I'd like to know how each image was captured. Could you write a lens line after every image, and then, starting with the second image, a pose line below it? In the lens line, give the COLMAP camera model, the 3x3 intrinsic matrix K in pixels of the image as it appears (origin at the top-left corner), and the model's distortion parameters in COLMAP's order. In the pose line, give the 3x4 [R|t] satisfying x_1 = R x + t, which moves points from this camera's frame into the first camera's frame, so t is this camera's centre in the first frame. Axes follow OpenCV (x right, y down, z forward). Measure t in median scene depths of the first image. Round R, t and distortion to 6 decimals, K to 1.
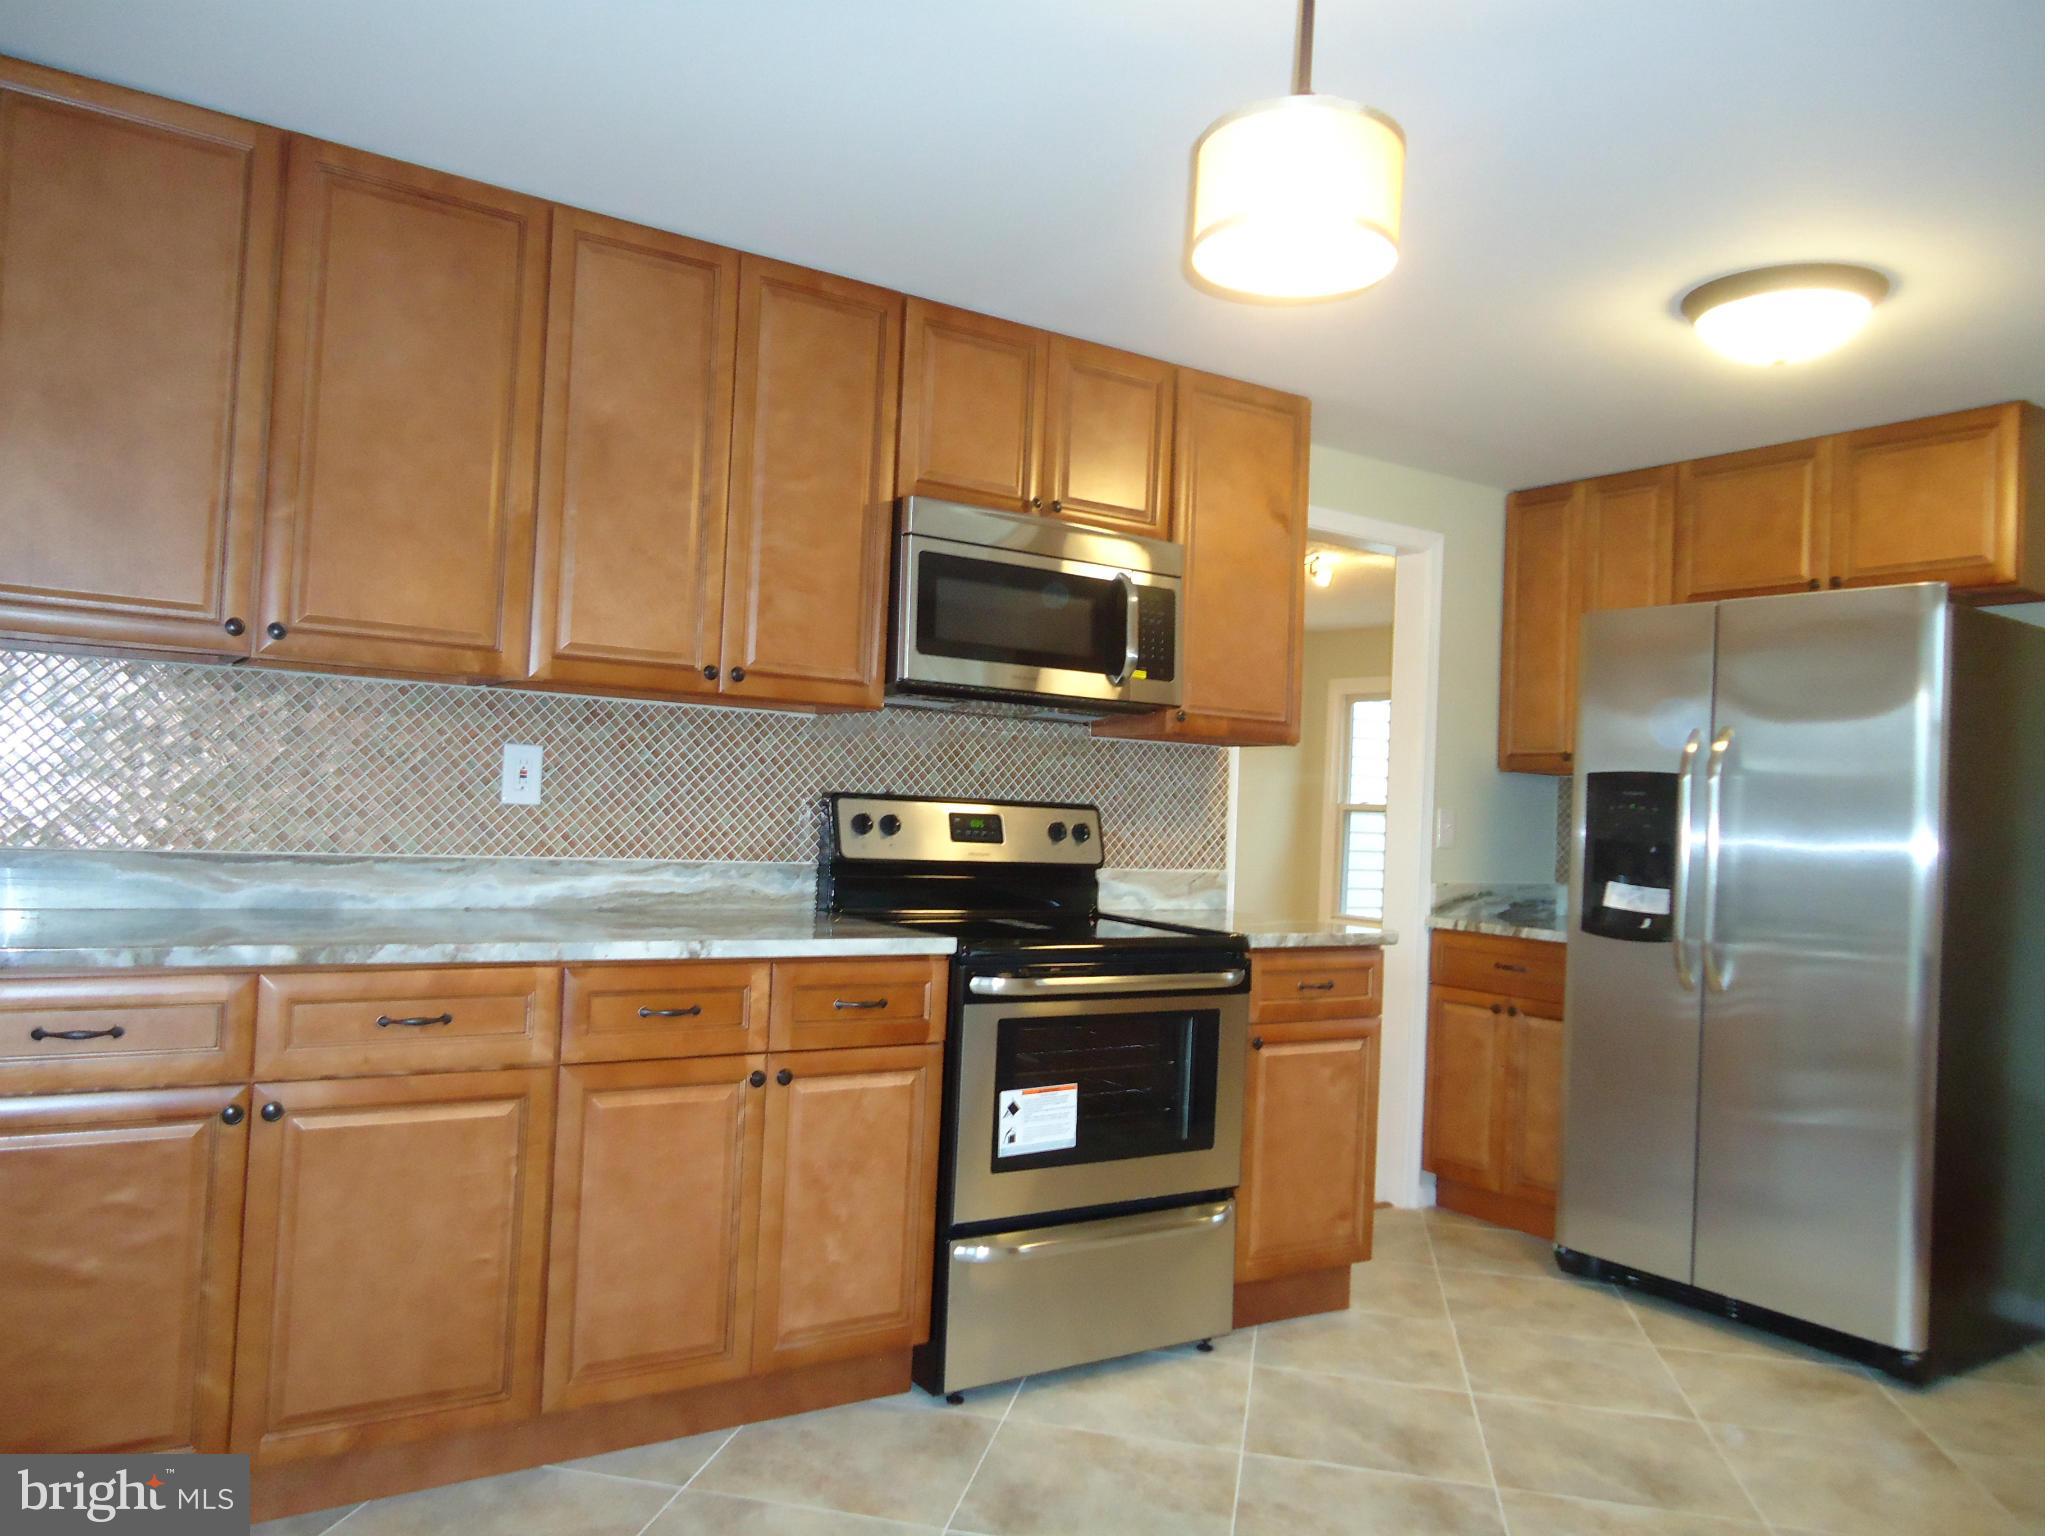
lens RADIAL K [[1488.3, 0, 1020.7], [0, 1488.3, 768.6], [0, 0, 1]] dist [0.010035, 0.017534]
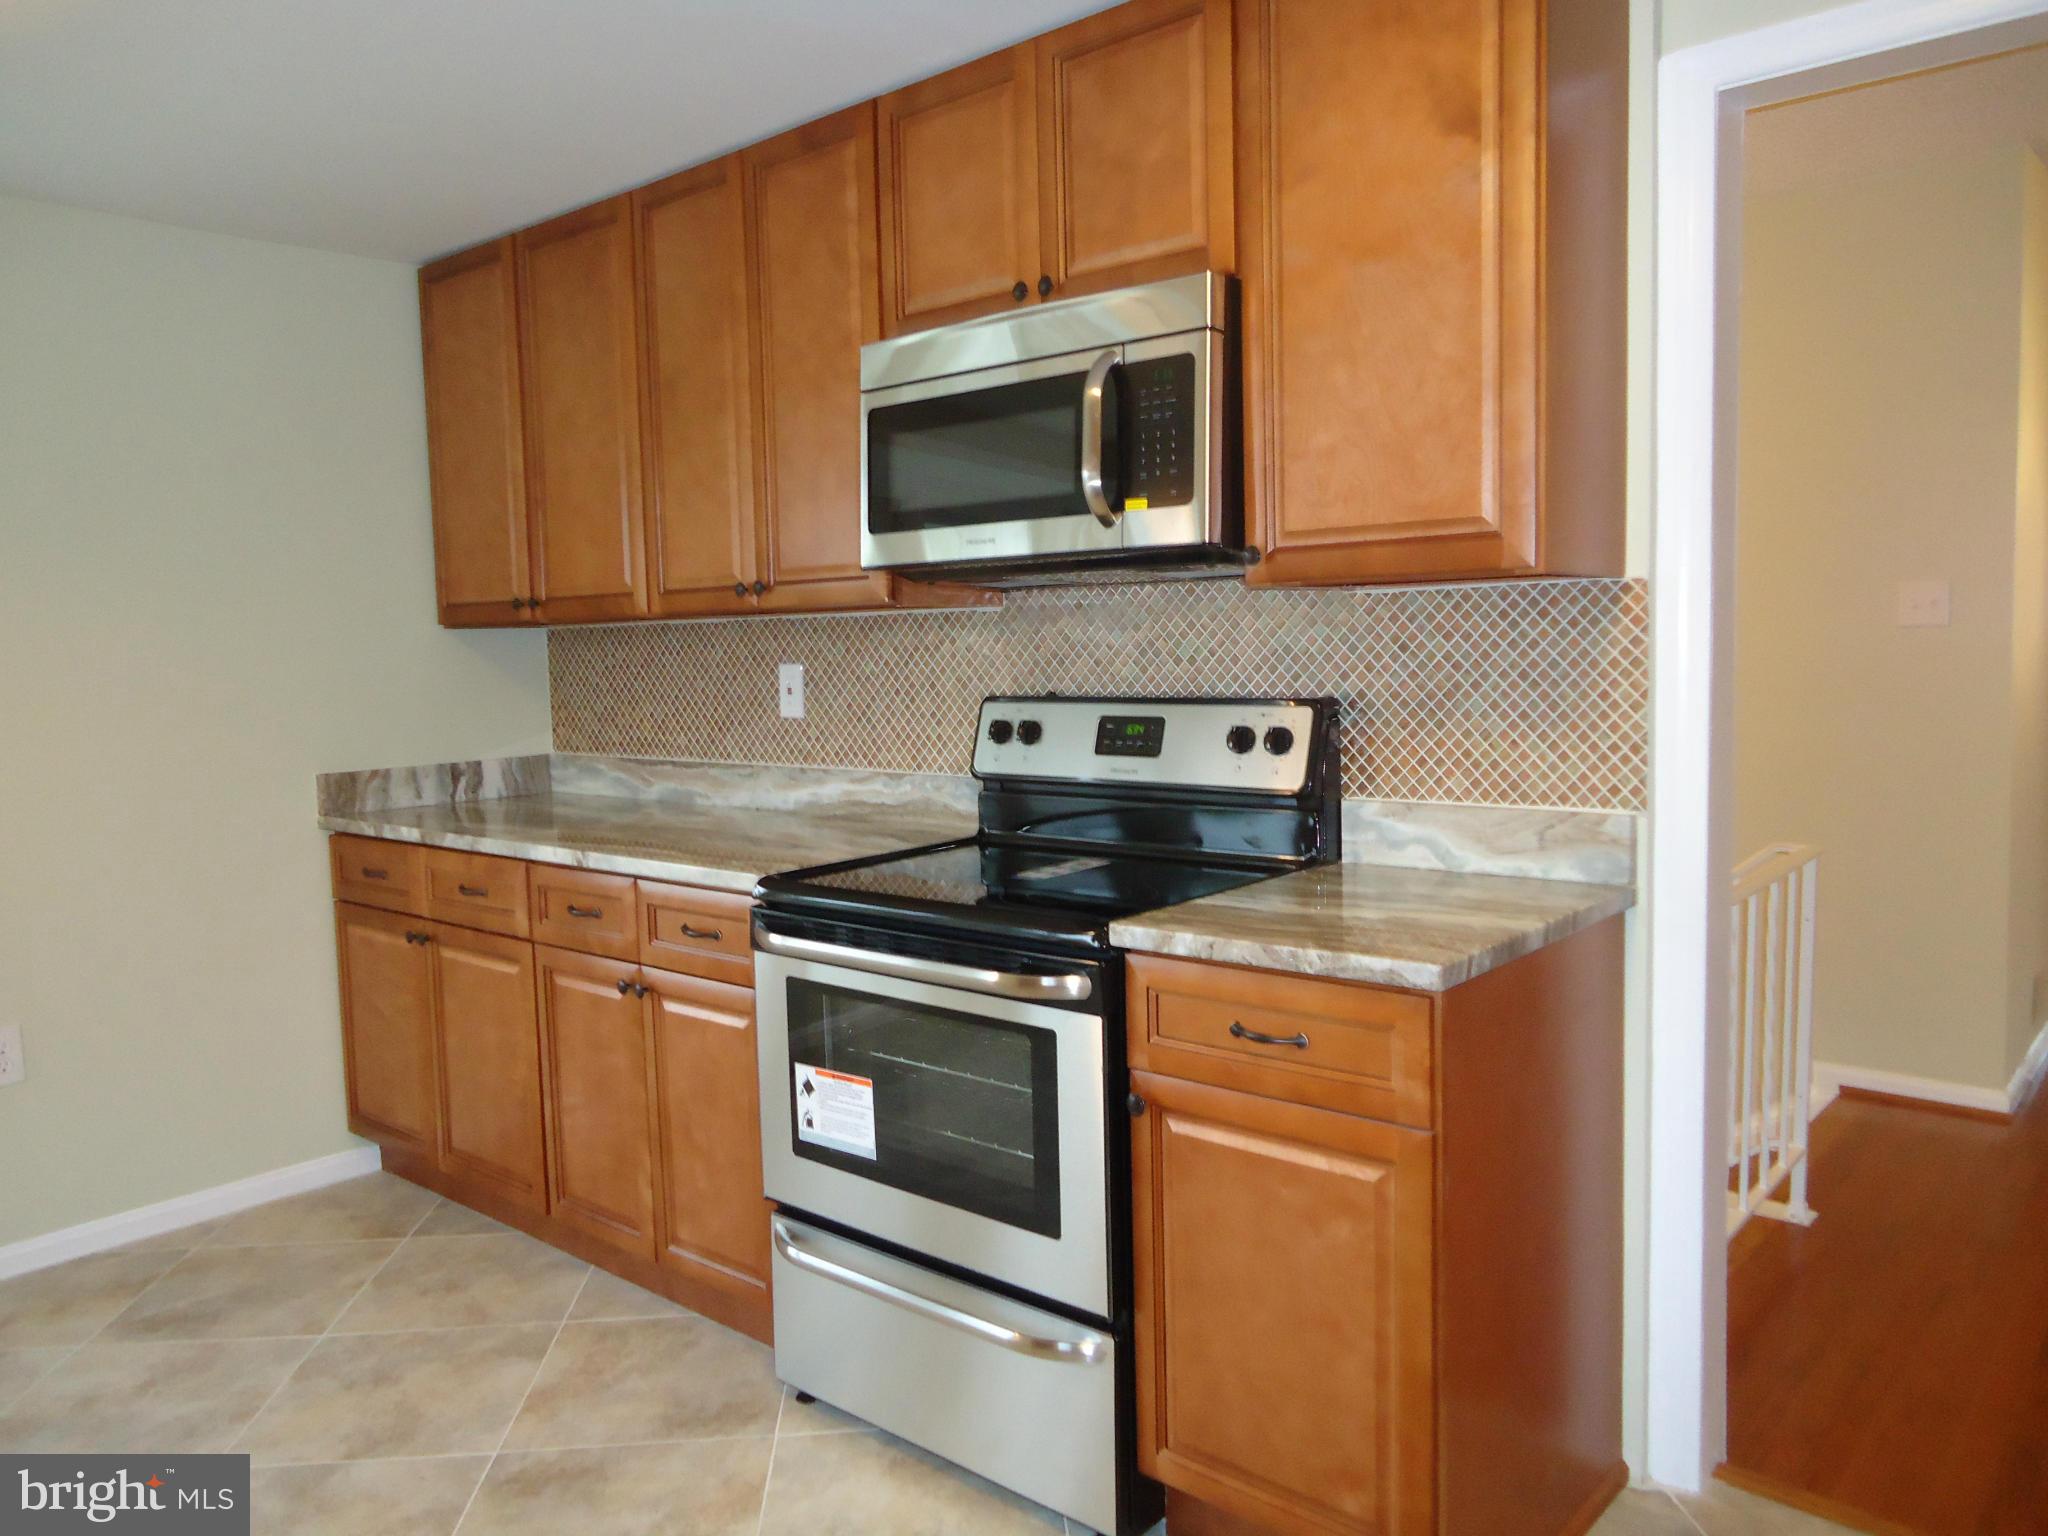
lens RADIAL K [[1488.3, 0, 1026.9], [0, 1488.3, 762.9], [0, 0, 1]] dist [0.010035, 0.017534]
pose [[0.262313, 0.029292, -0.964538, 0.754849], [0.065508, 0.996693, 0.048084, 0.014953], [0.962757, -0.075798, 0.259526, 0.840162]]
